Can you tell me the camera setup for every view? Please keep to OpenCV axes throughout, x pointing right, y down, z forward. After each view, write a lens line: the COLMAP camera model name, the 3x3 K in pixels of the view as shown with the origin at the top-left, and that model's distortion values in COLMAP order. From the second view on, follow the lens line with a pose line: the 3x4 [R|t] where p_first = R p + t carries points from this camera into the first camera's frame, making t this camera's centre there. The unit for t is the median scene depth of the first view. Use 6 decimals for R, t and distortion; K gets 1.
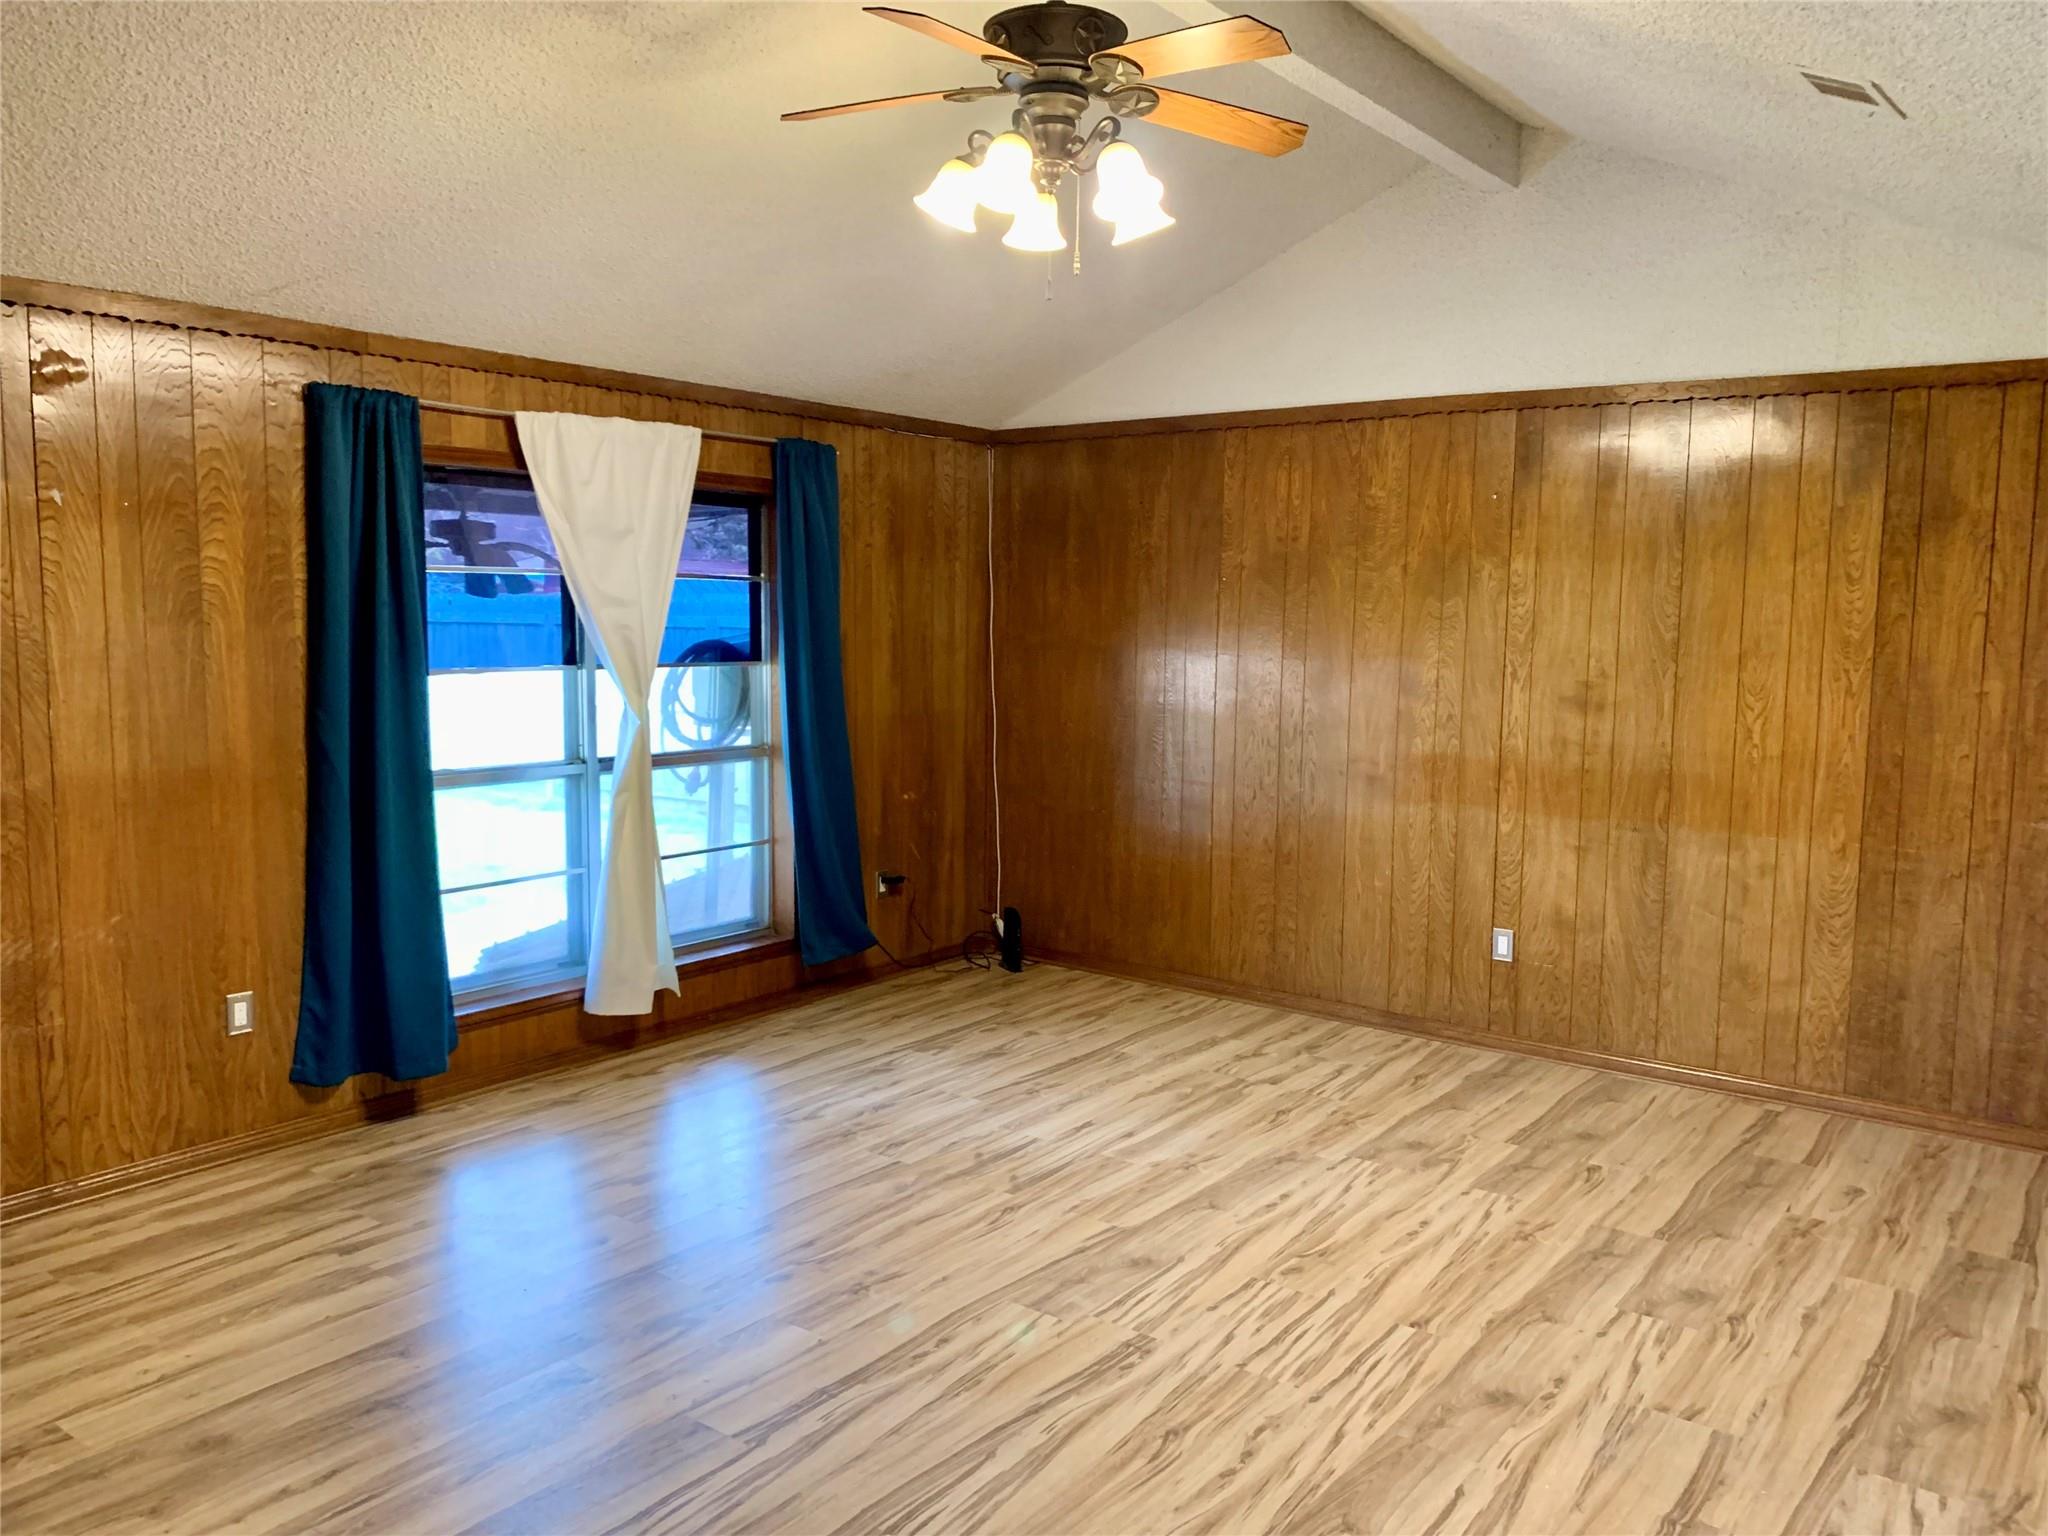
lens RADIAL K [[1521.4, 0, 1024.0], [0, 1521.4, 768.0], [0, 0, 1]] dist [-0.000633, 0.000771]
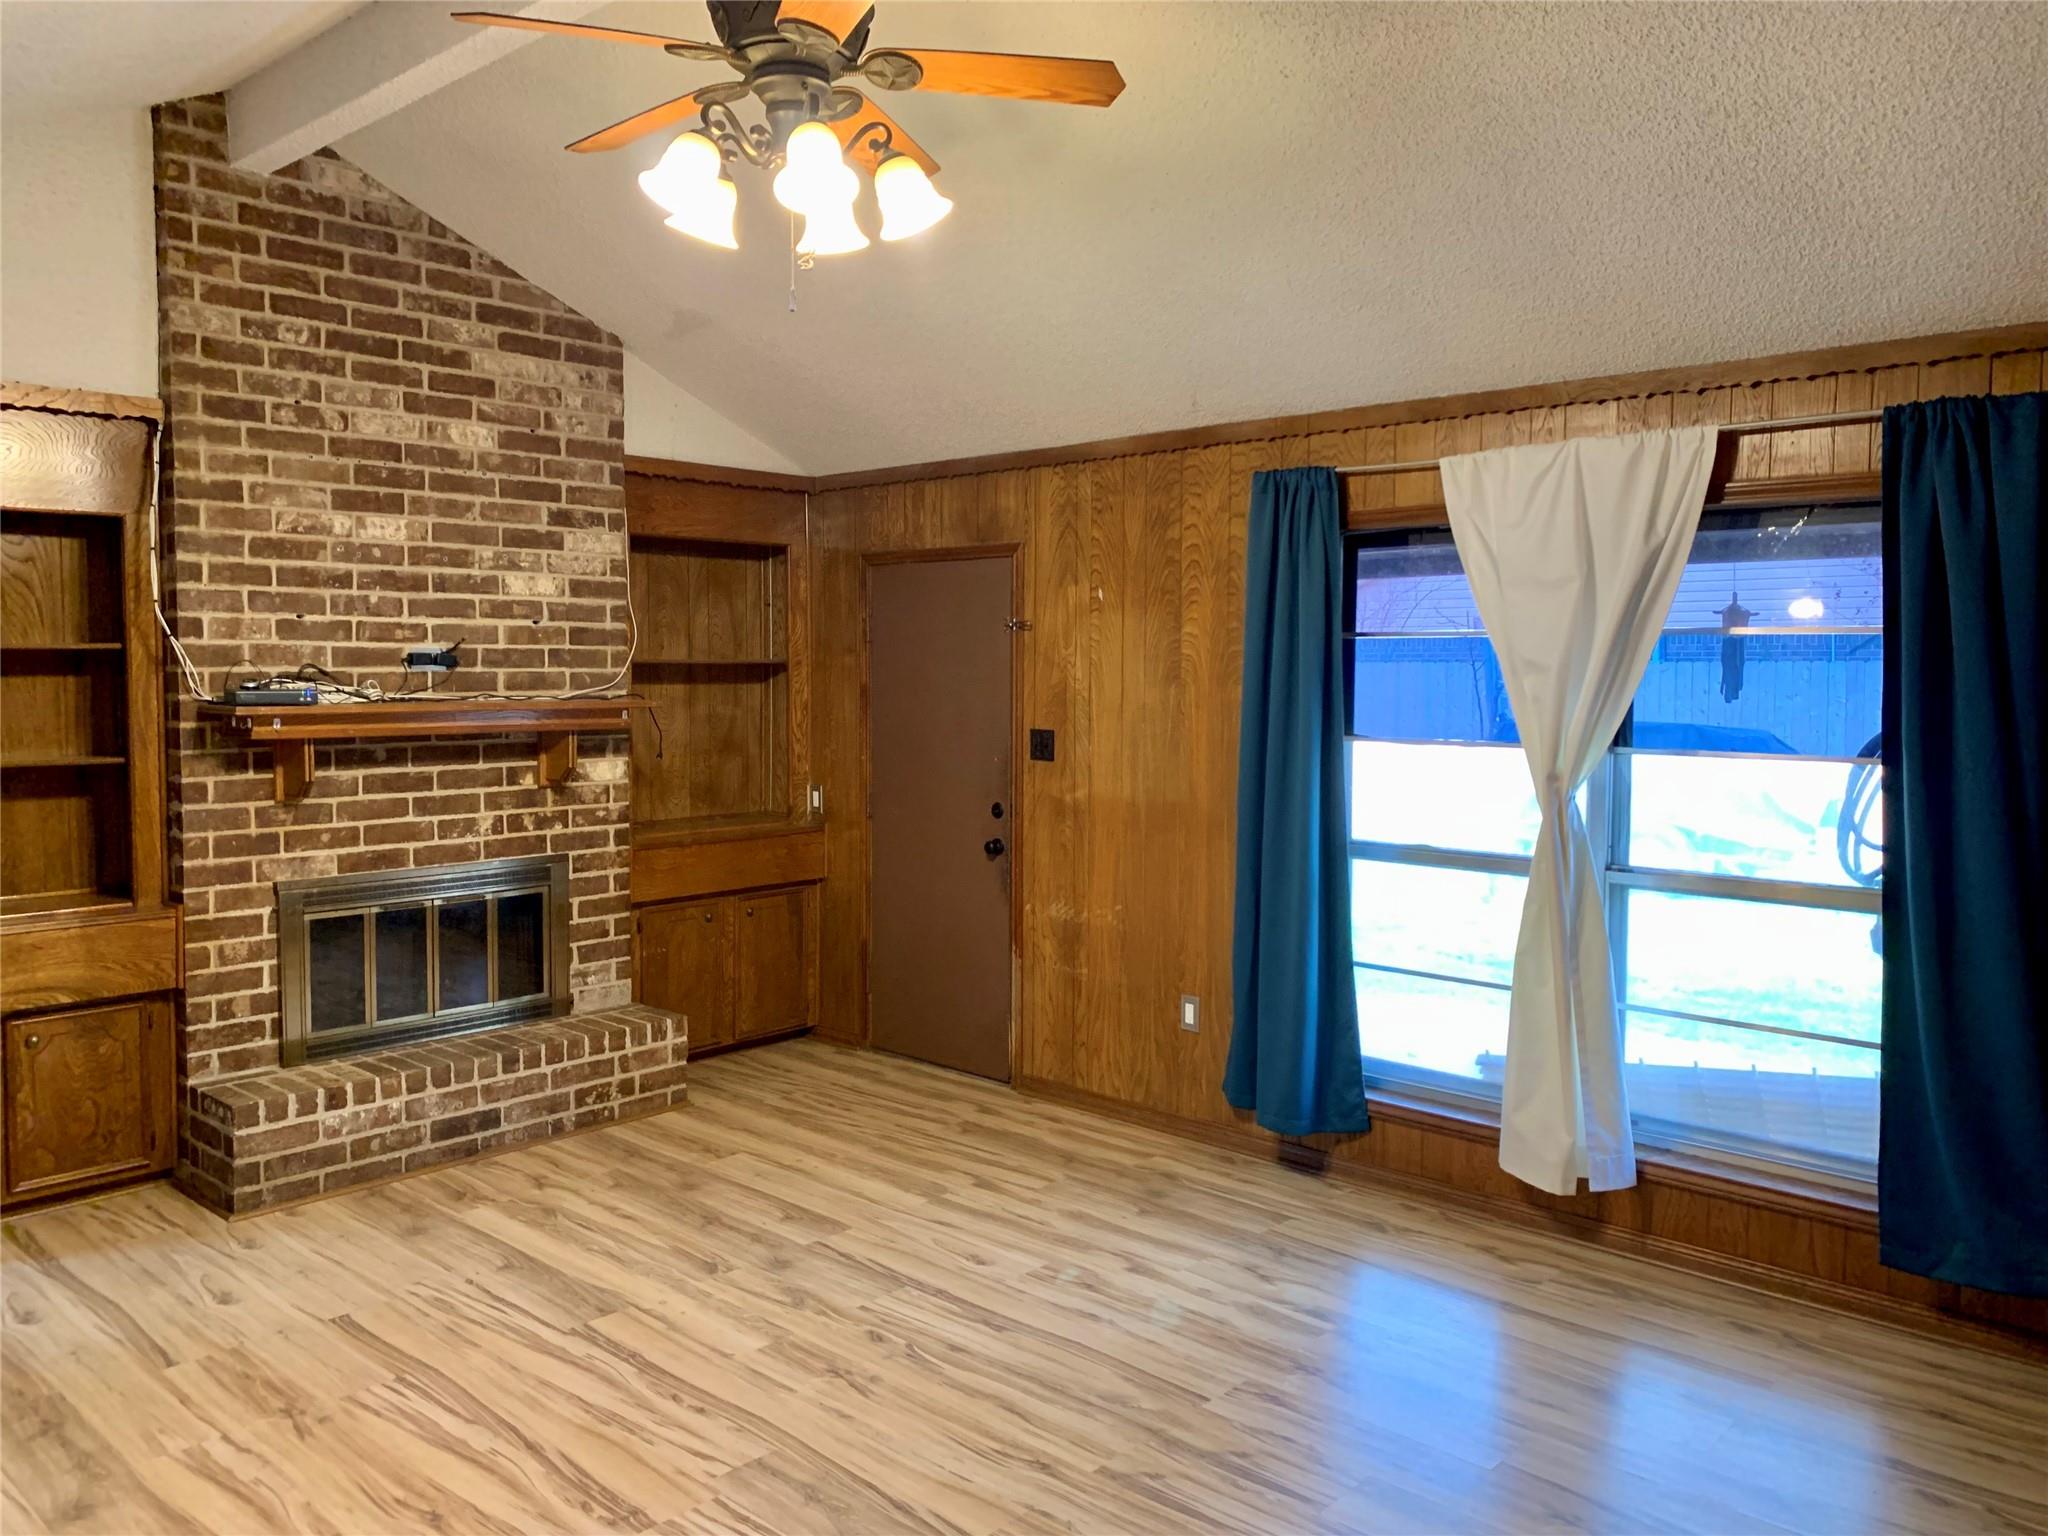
lens RADIAL K [[1592.2, 0, 1019.5], [0, 1592.2, 744.3], [0, 0, 1]] dist [0.067849, -0.076979]
pose [[-0.107917, 0.046802, -0.993058, 0.735831], [-0.108191, 0.992406, 0.058529, -0.107147], [0.988255, 0.113756, -0.102034, 0.983445]]
